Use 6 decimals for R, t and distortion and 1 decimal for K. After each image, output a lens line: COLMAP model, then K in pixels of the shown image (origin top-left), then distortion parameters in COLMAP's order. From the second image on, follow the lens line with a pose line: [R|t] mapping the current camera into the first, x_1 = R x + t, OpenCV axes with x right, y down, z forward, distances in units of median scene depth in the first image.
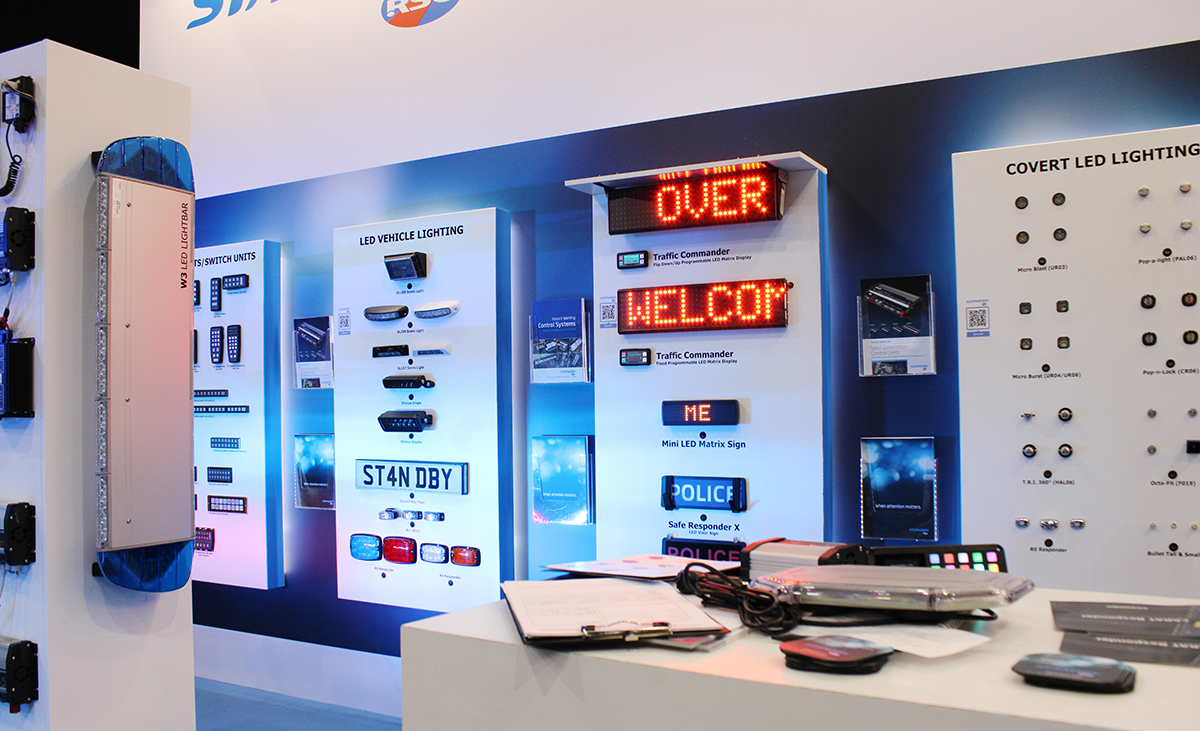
lens RADIAL K [[1007.5, 0, 596.6], [0, 1007.5, 397.6], [0, 0, 1]] dist [-0.162279, 0.160608]
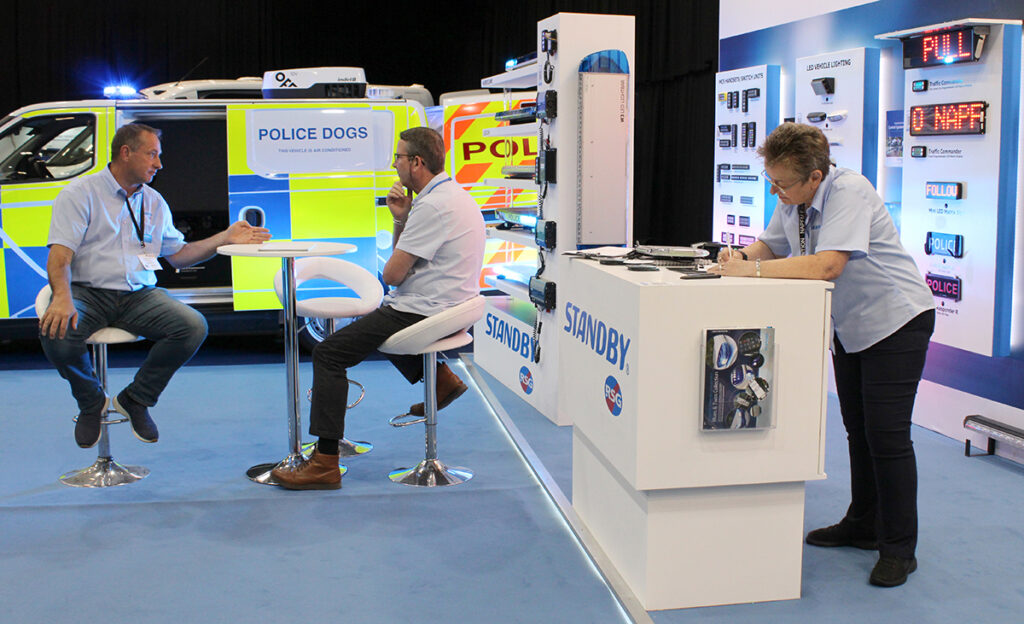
lens RADIAL K [[1177.1, 0, 512.0], [0, 1177.1, 312.0], [0, 0, 1]] dist [-0.127746, 0.001926]
pose [[0.673501, 0.103636, -0.731885, 0.814859], [-0.002329, 0.990415, 0.138101, -0.035769], [0.739182, -0.091306, 0.667287, -0.547238]]
